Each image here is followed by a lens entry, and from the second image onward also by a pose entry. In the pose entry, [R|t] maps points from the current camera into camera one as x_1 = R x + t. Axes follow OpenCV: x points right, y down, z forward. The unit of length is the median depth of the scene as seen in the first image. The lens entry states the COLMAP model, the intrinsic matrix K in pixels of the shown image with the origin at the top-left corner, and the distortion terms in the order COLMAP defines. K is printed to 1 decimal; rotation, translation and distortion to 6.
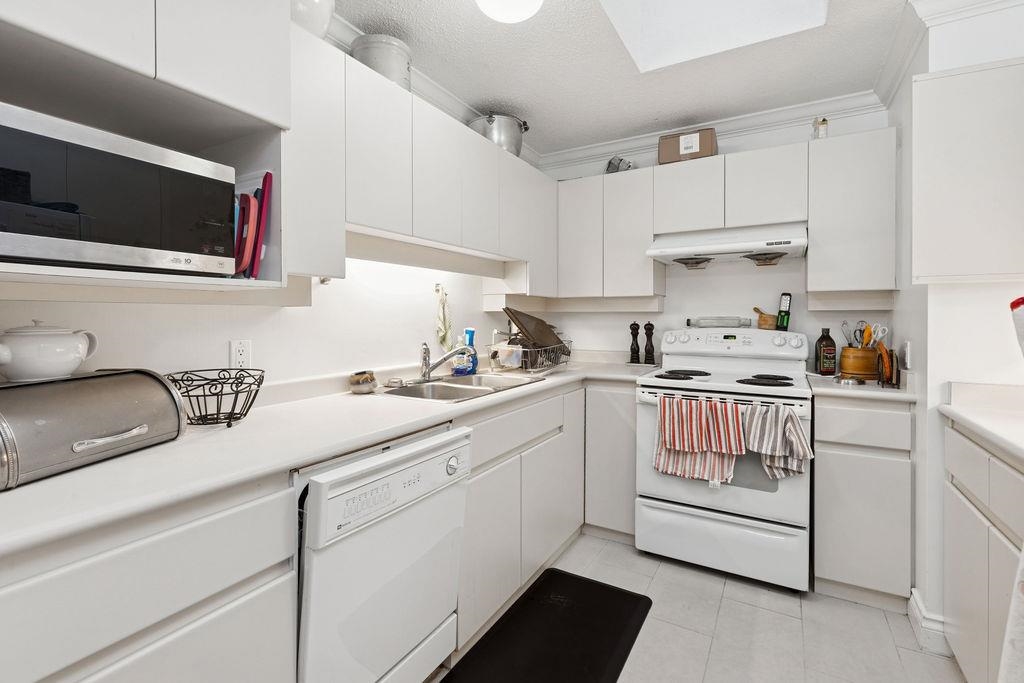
lens RADIAL K [[468.2, 0, 512.1], [0, 468.2, 331.1], [0, 0, 1]] dist [0.000618, -0.000057]
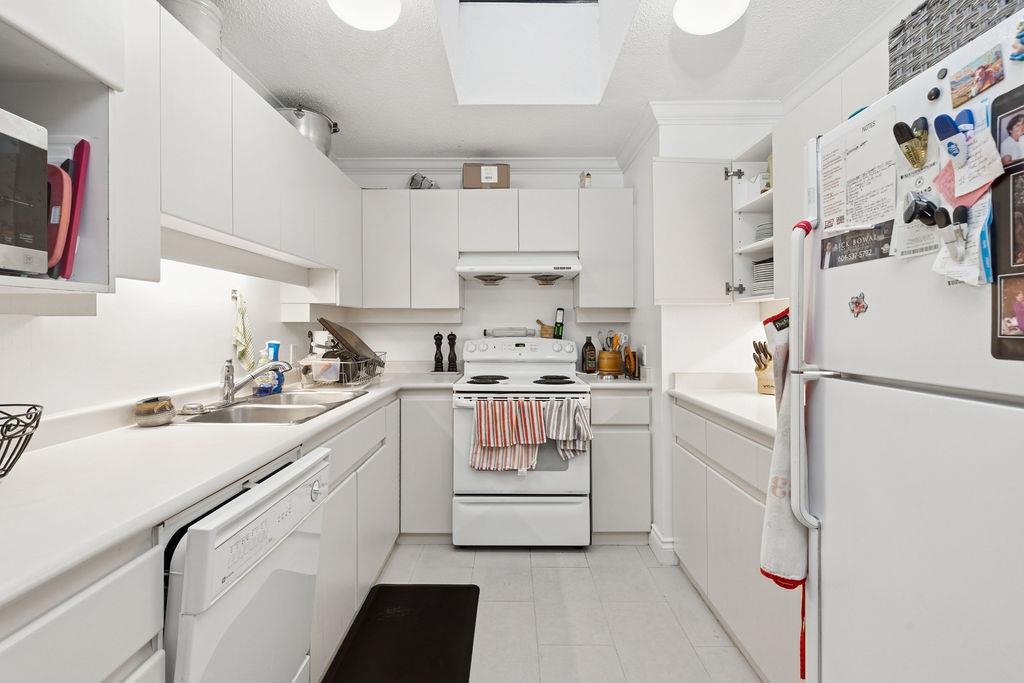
lens RADIAL K [[468.2, 0, 515.5], [0, 468.2, 334.8], [0, 0, 1]] dist [0.000618, -0.000057]
pose [[0.862811, -0.010049, 0.505427, -0.160748], [0.016669, 0.999824, -0.008577, -0.003345], [-0.505252, 0.015825, 0.862827, 0.001027]]
